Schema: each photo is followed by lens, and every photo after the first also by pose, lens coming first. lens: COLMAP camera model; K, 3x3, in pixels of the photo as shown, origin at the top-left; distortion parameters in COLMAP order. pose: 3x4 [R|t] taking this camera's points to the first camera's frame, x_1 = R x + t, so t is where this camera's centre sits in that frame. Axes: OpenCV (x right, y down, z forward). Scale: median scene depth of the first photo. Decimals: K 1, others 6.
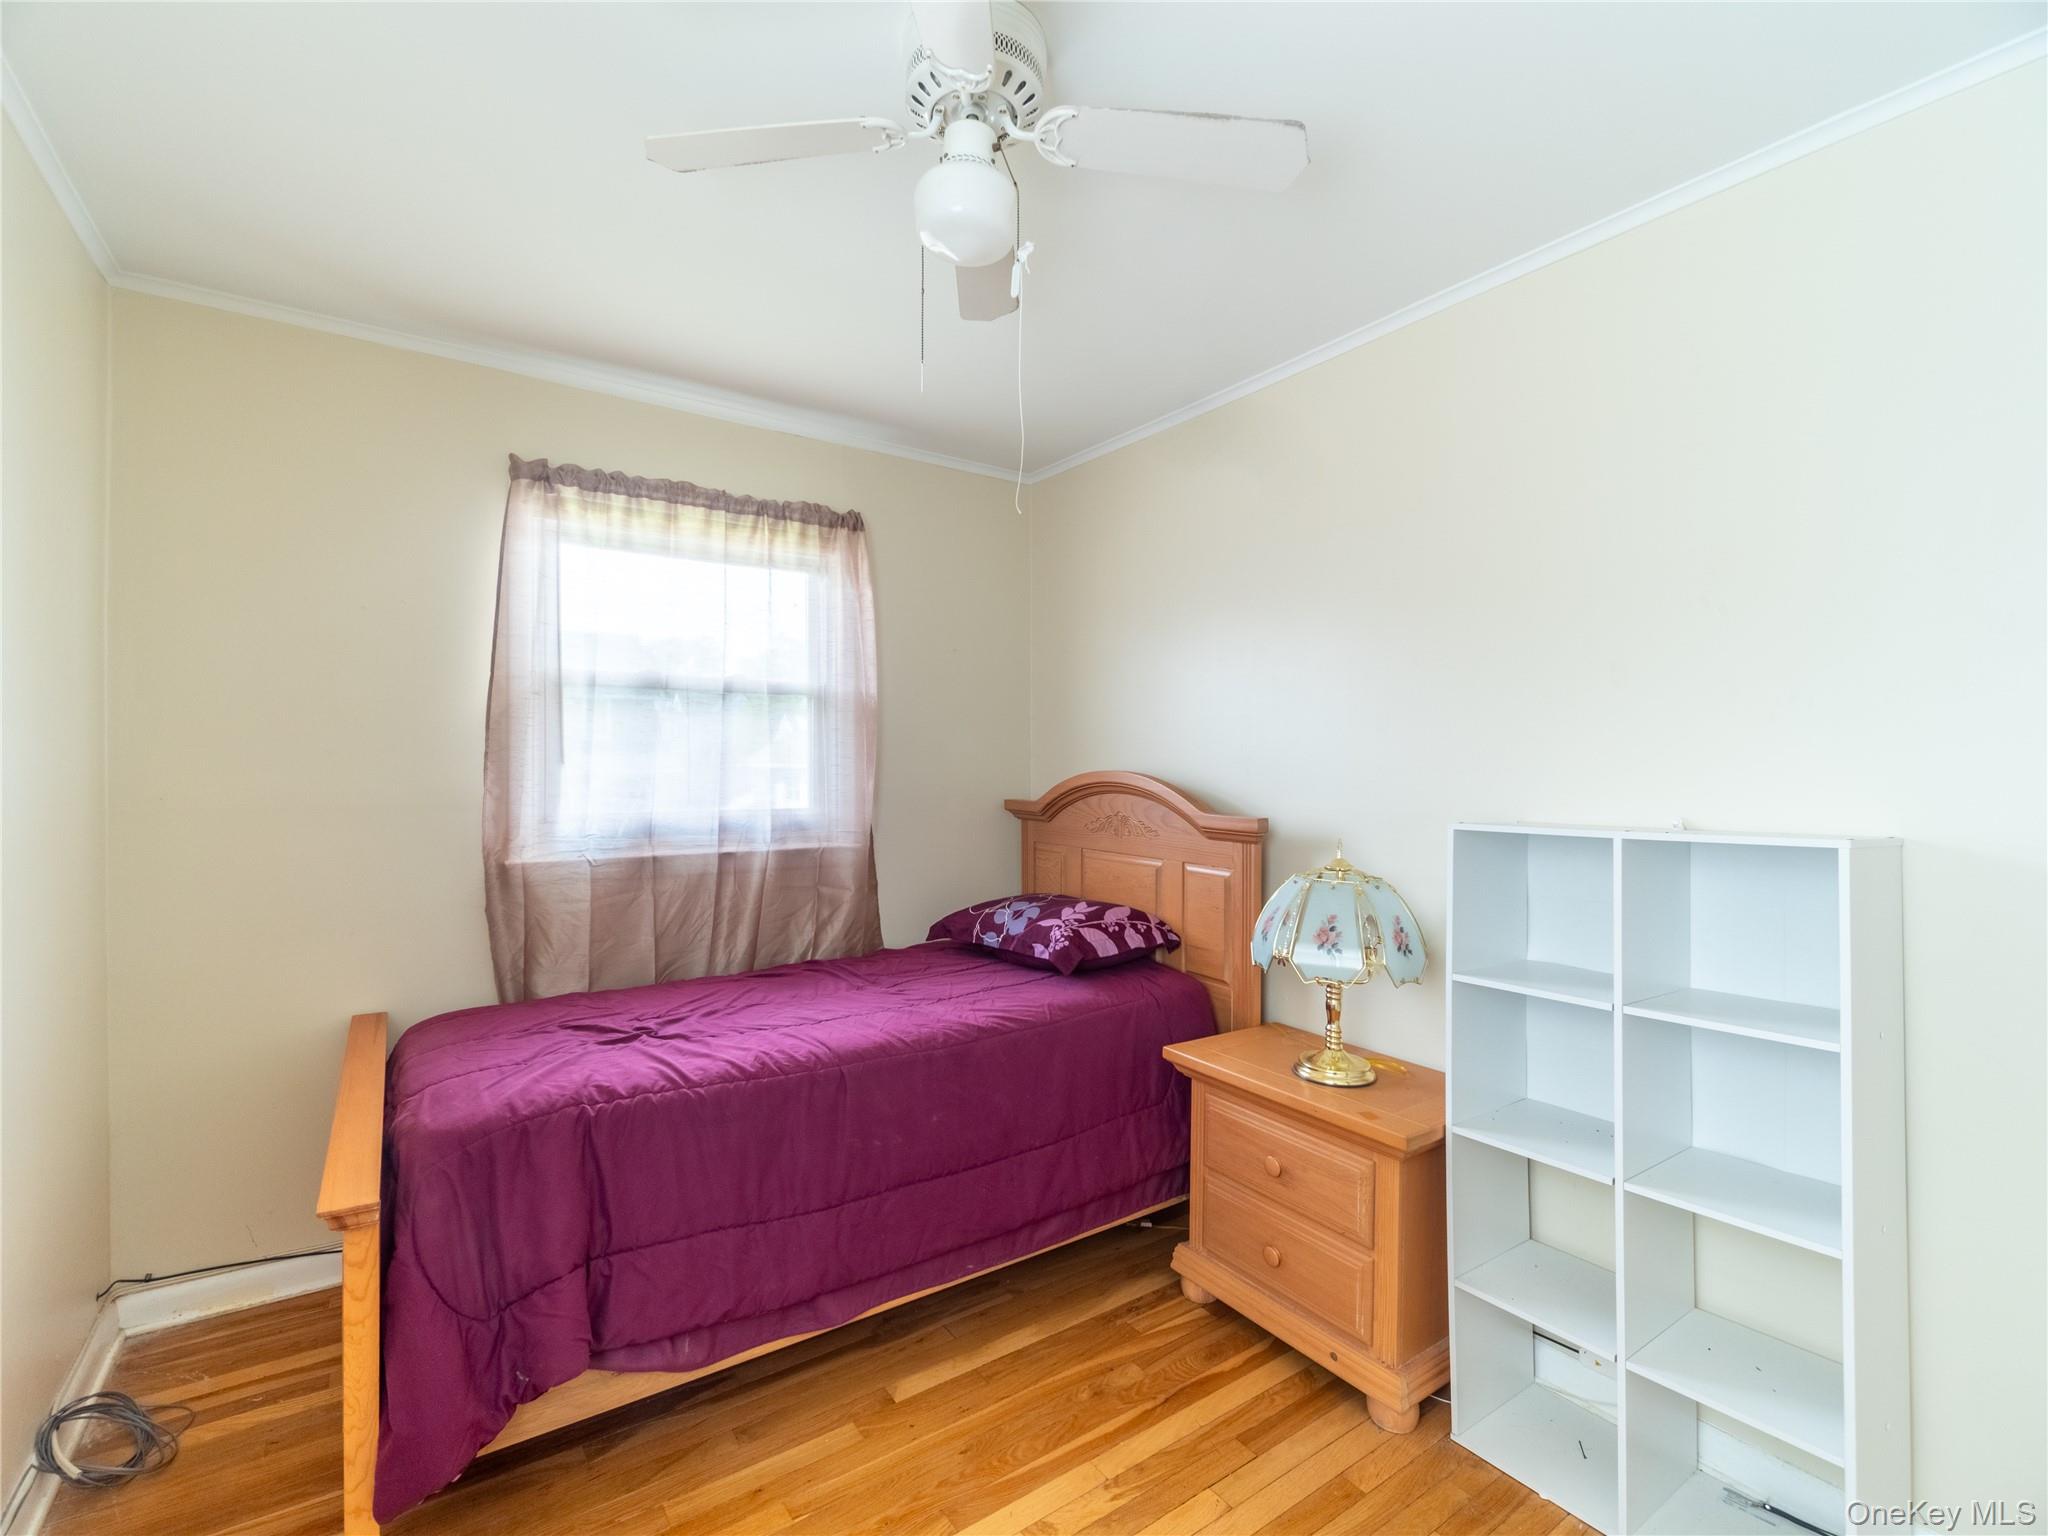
lens RADIAL K [[917.2, 0, 1020.3], [0, 917.2, 769.6], [0, 0, 1]] dist [0.002755, -0.001442]
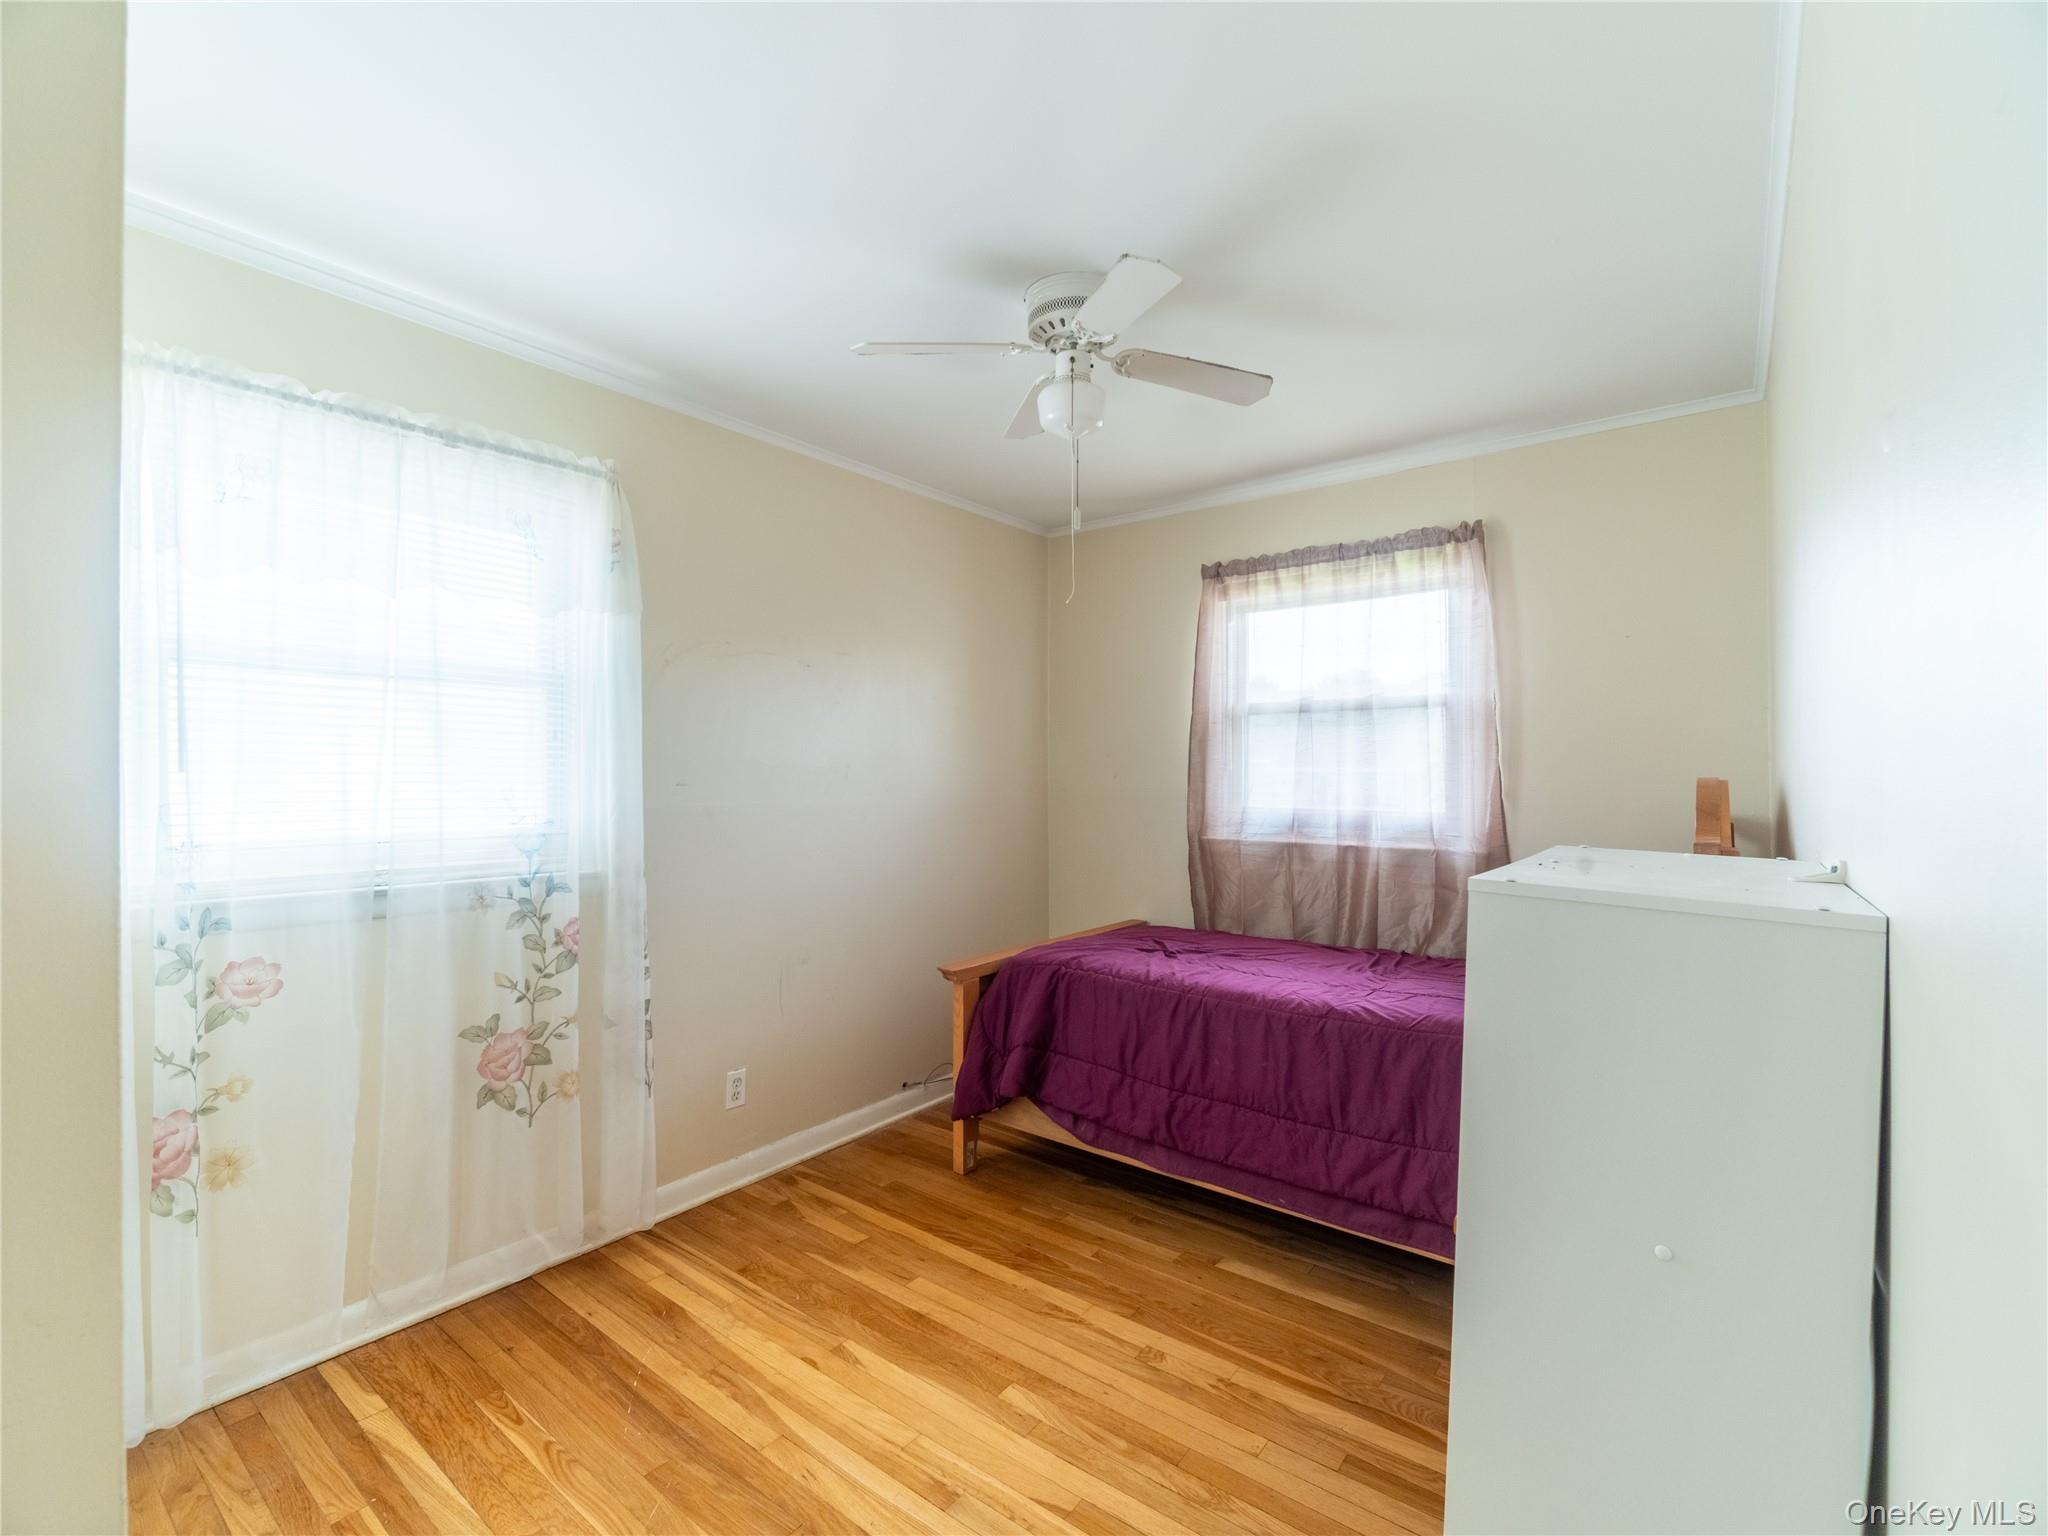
lens RADIAL K [[917.2, 0, 1014.7], [0, 917.2, 767.9], [0, 0, 1]] dist [0.002755, -0.001442]
pose [[0.296519, -0.009205, -0.954982, 0.780675], [-0.004834, 0.999926, -0.011139, 0.006273], [0.955015, 0.007920, 0.296453, 0.265599]]
